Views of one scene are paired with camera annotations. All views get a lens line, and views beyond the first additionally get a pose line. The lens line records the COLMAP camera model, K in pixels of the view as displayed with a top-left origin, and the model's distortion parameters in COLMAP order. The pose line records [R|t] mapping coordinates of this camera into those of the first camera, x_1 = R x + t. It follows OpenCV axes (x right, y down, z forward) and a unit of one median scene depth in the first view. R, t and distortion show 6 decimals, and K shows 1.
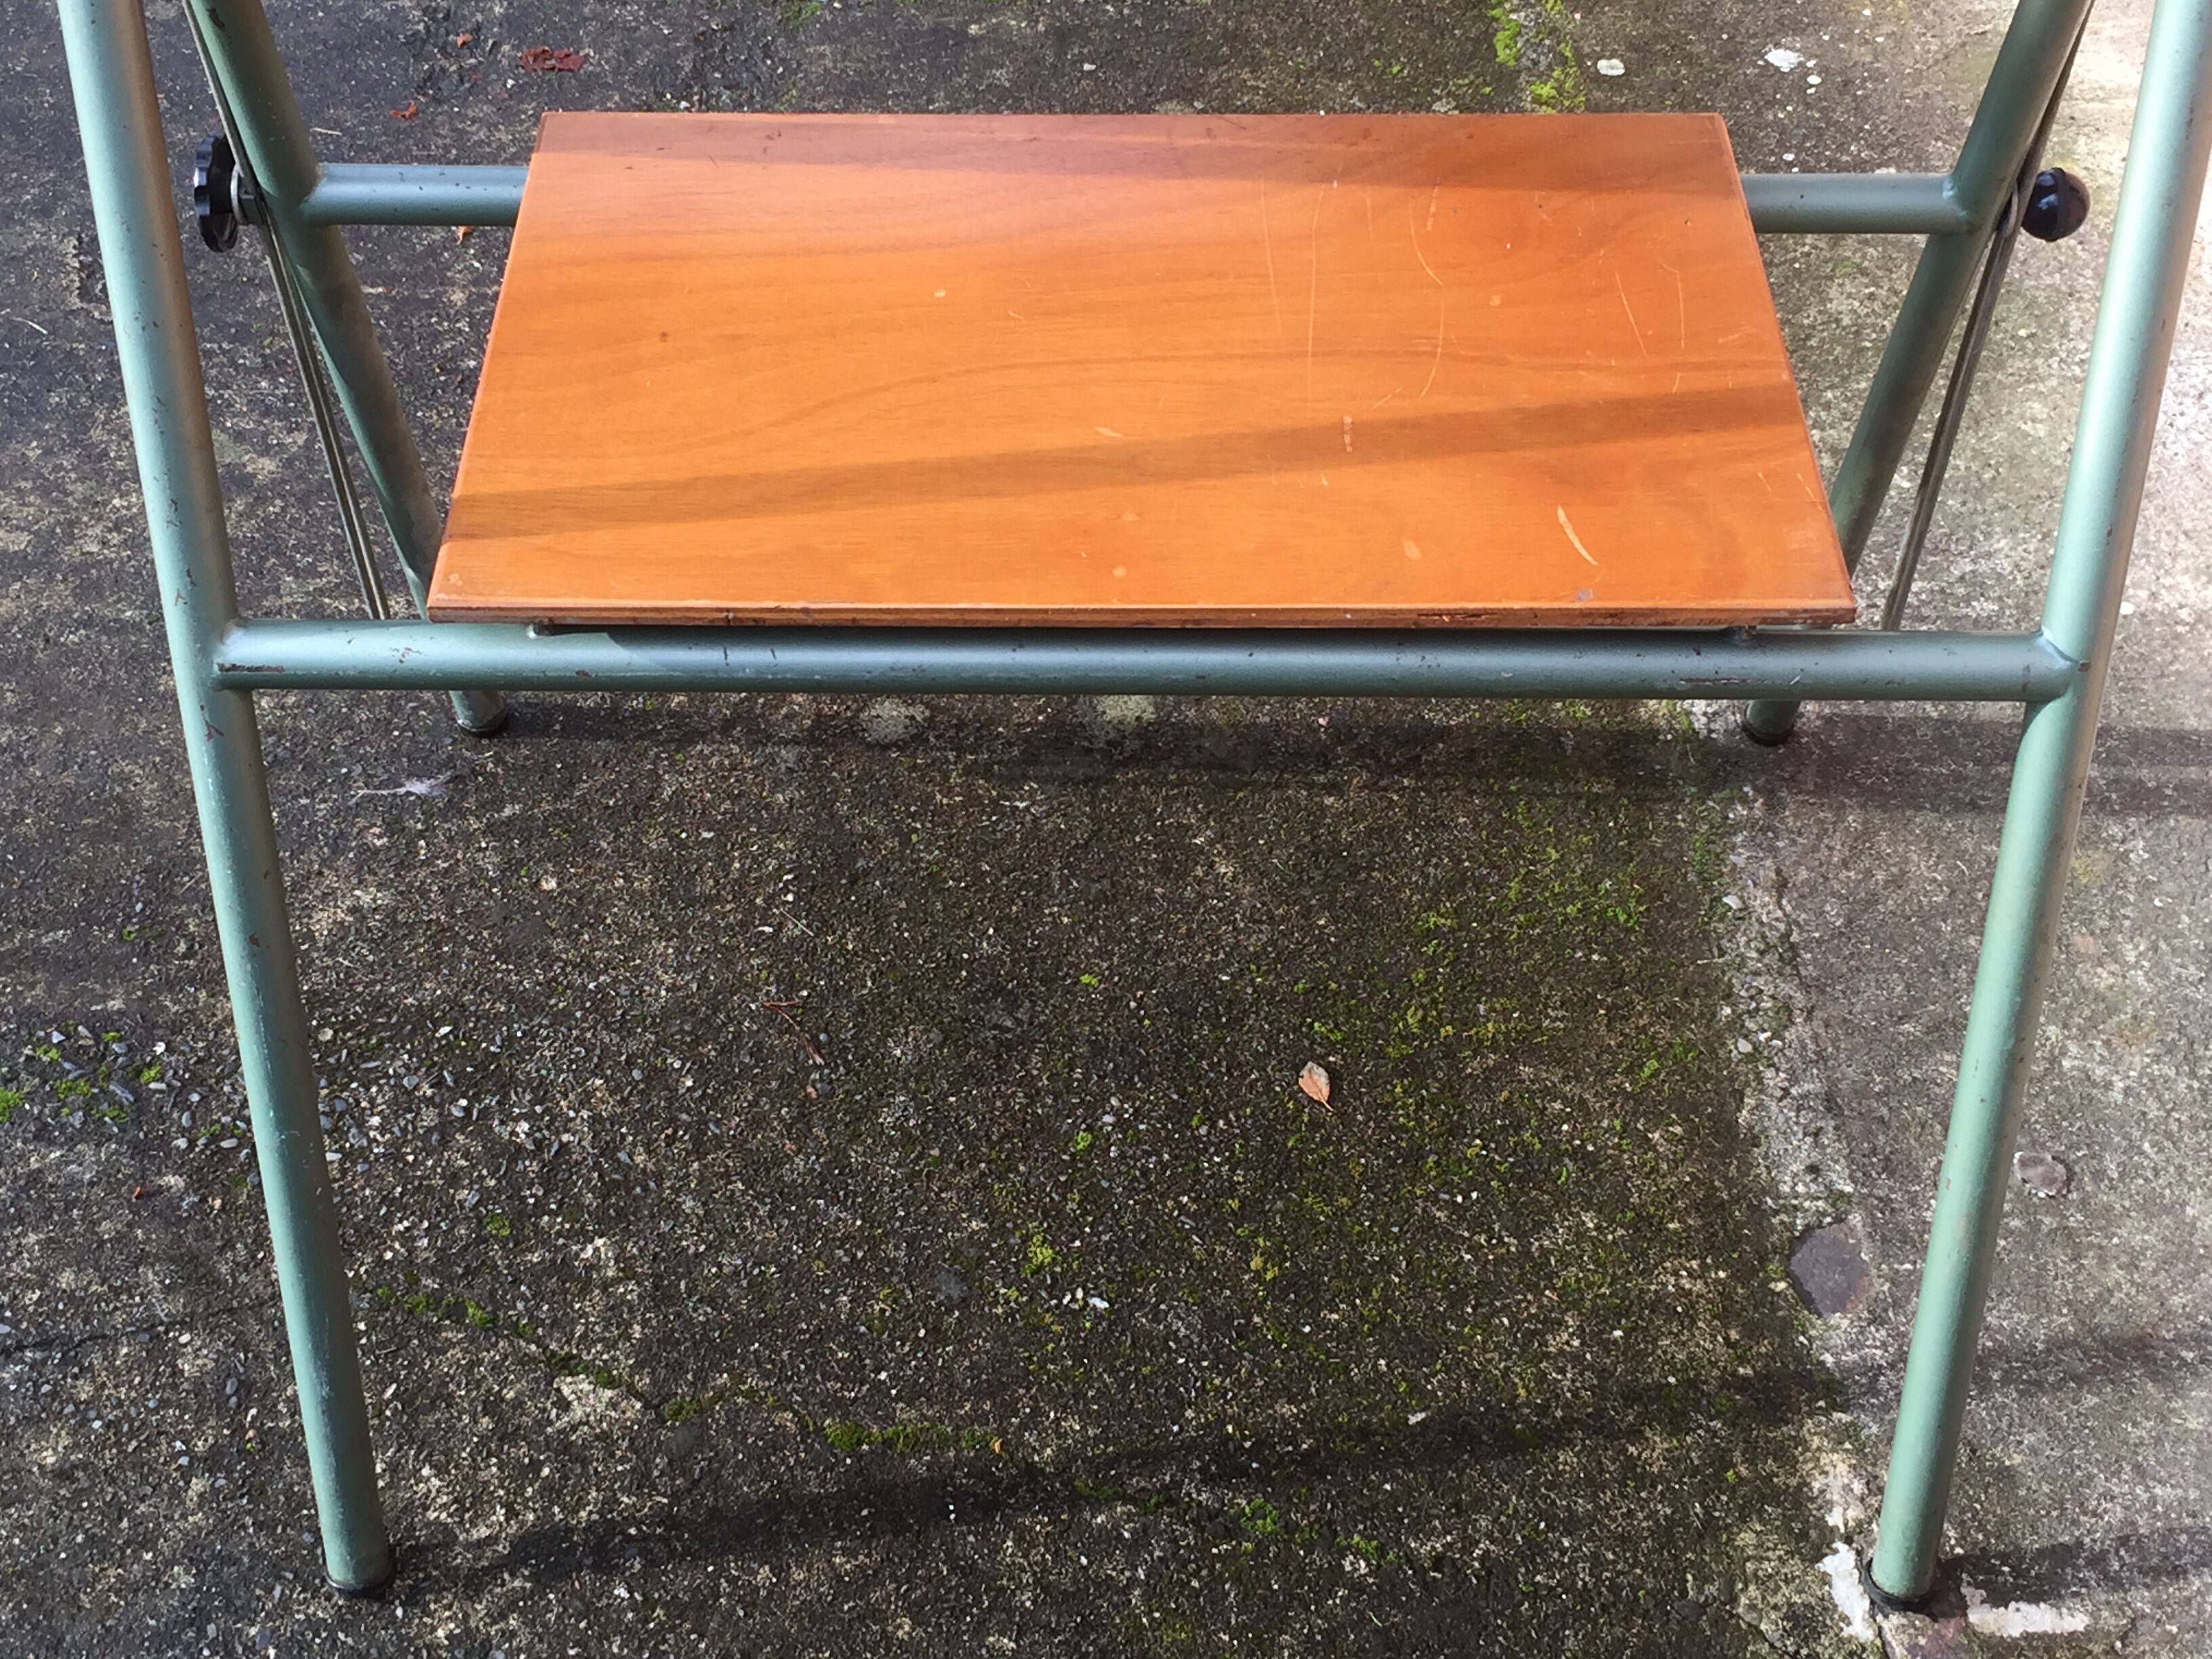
lens RADIAL K [[3040.5, 0, 1109.1], [0, 3040.5, 827.1], [0, 0, 1]] dist [0.050635, 0.000000]
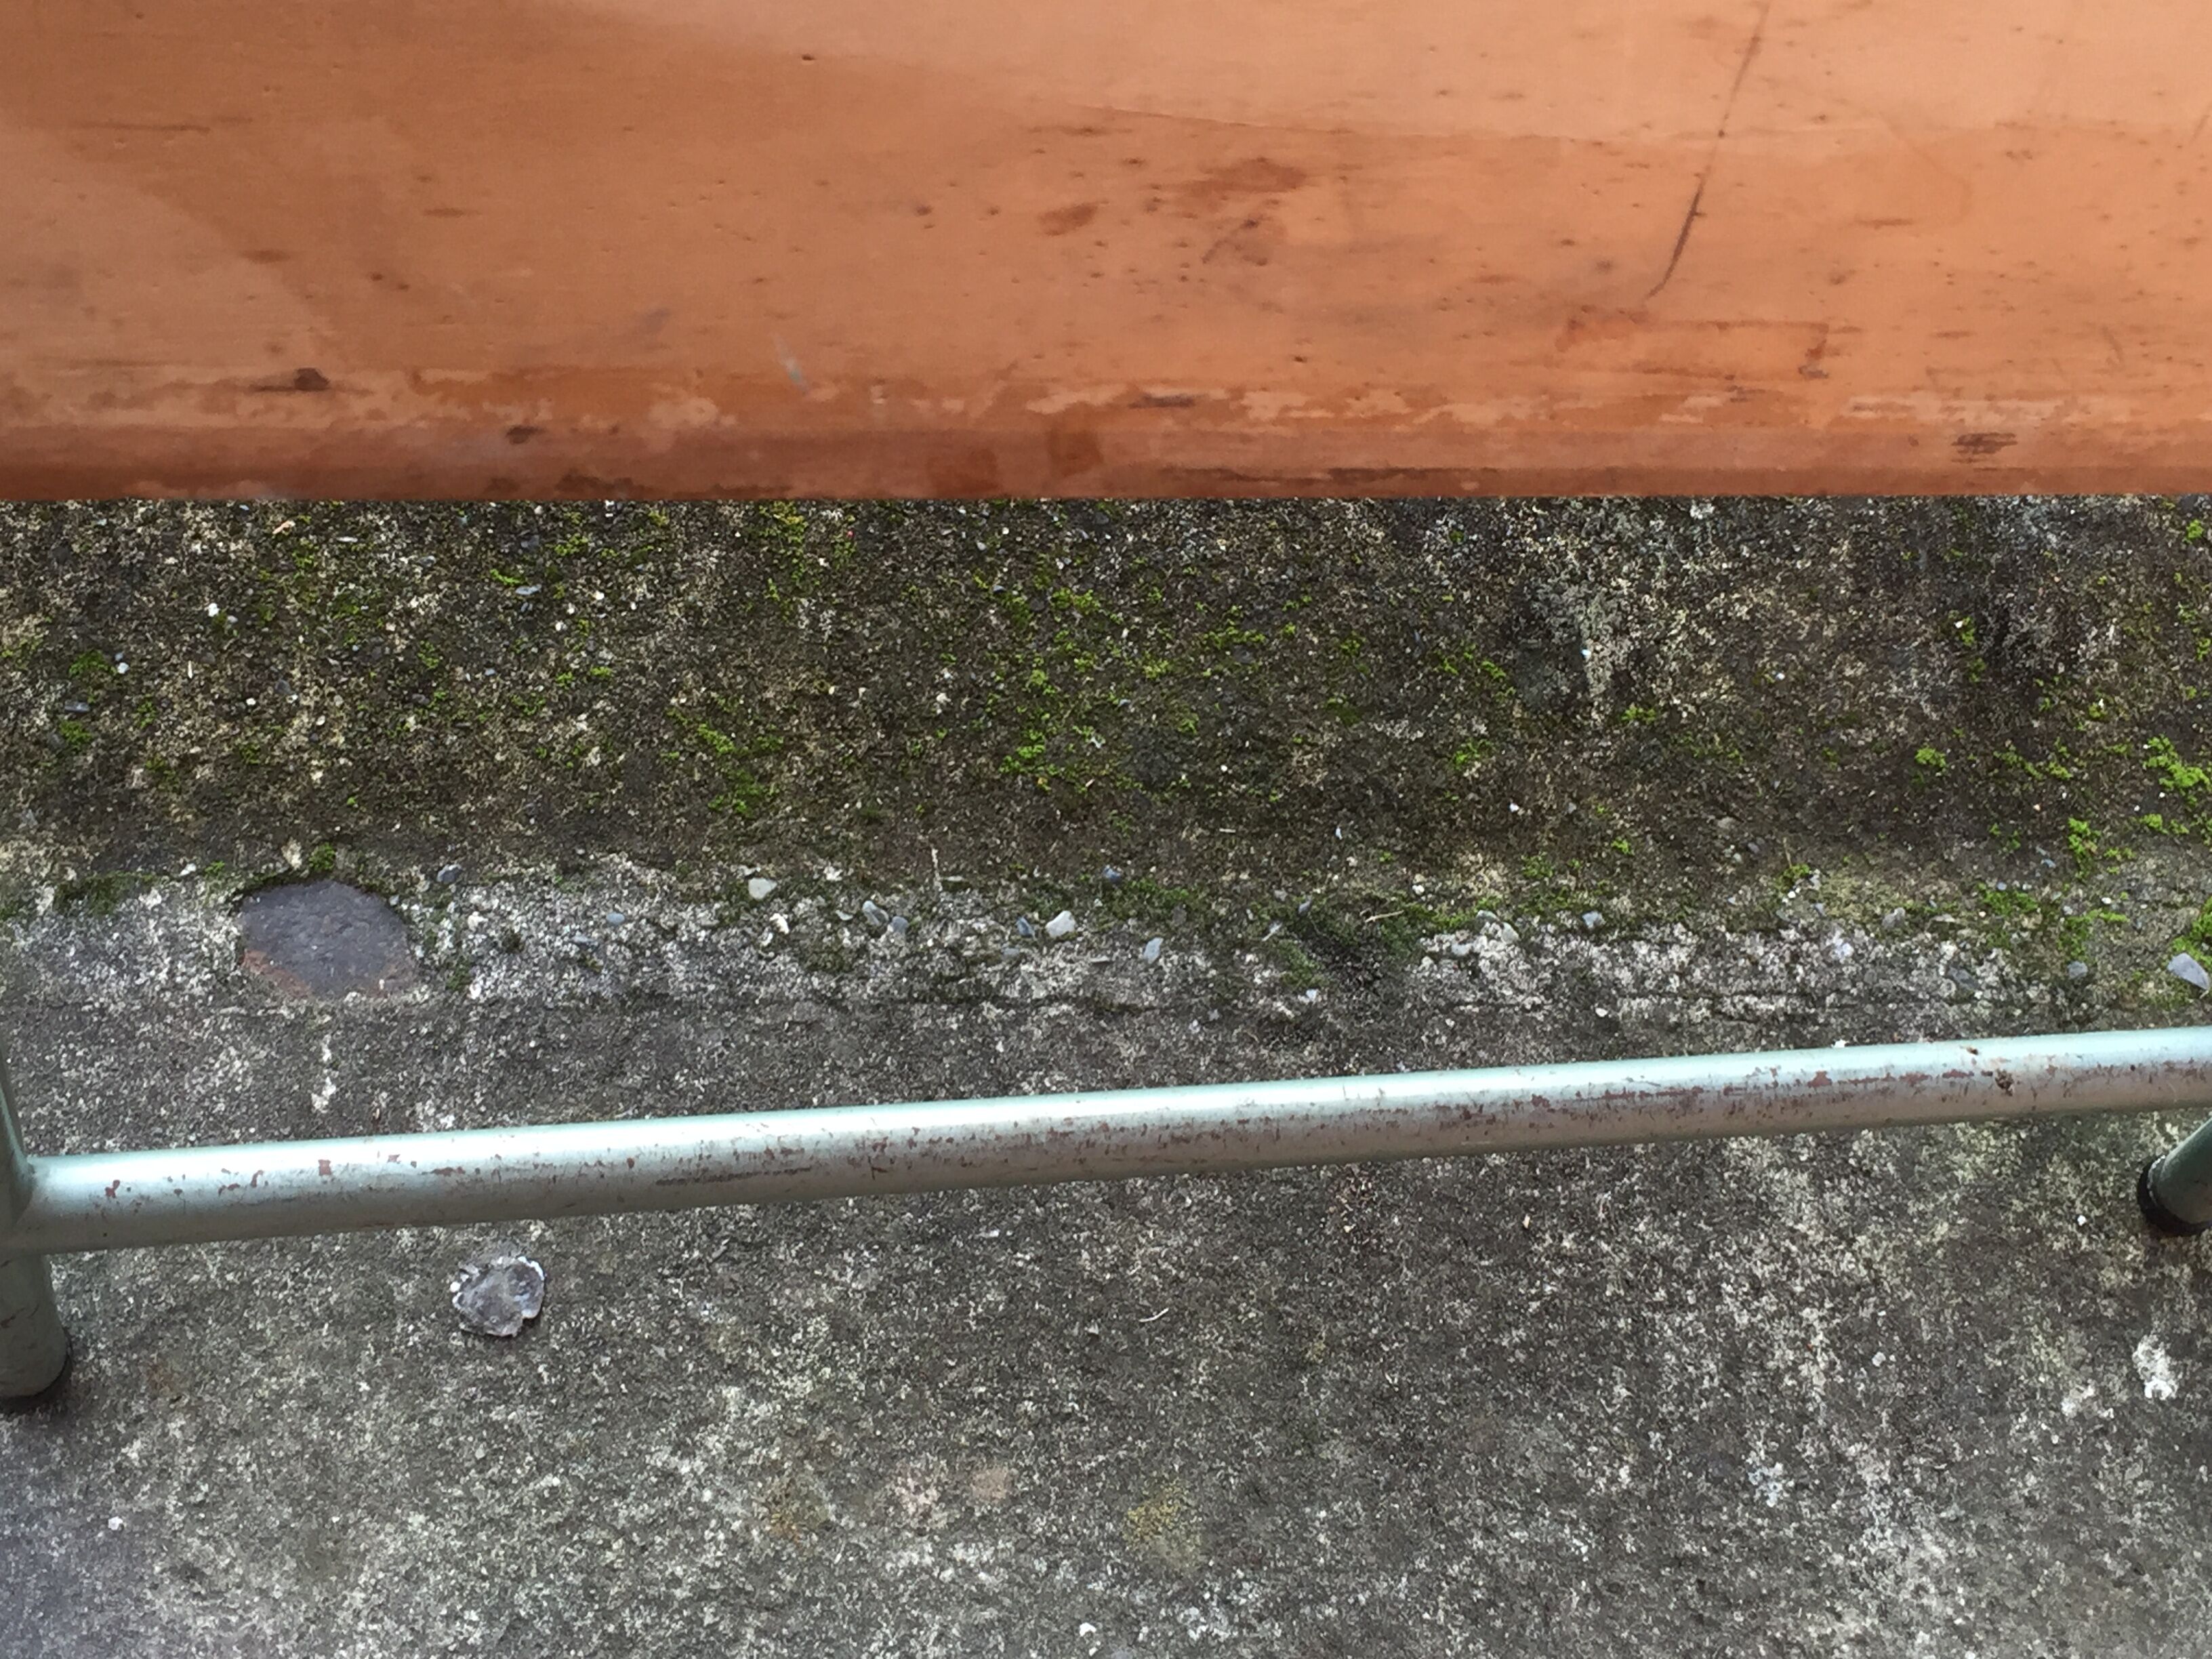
lens RADIAL K [[3040.5, 0, 1103.5], [0, 3040.5, 827.6], [0, 0, 1]] dist [0.050635, 0.000000]
pose [[0.020232, 0.963181, -0.268093, 0.374767], [-0.855653, 0.155383, 0.493674, -0.313307], [0.517154, 0.219407, 0.827292, 0.509800]]
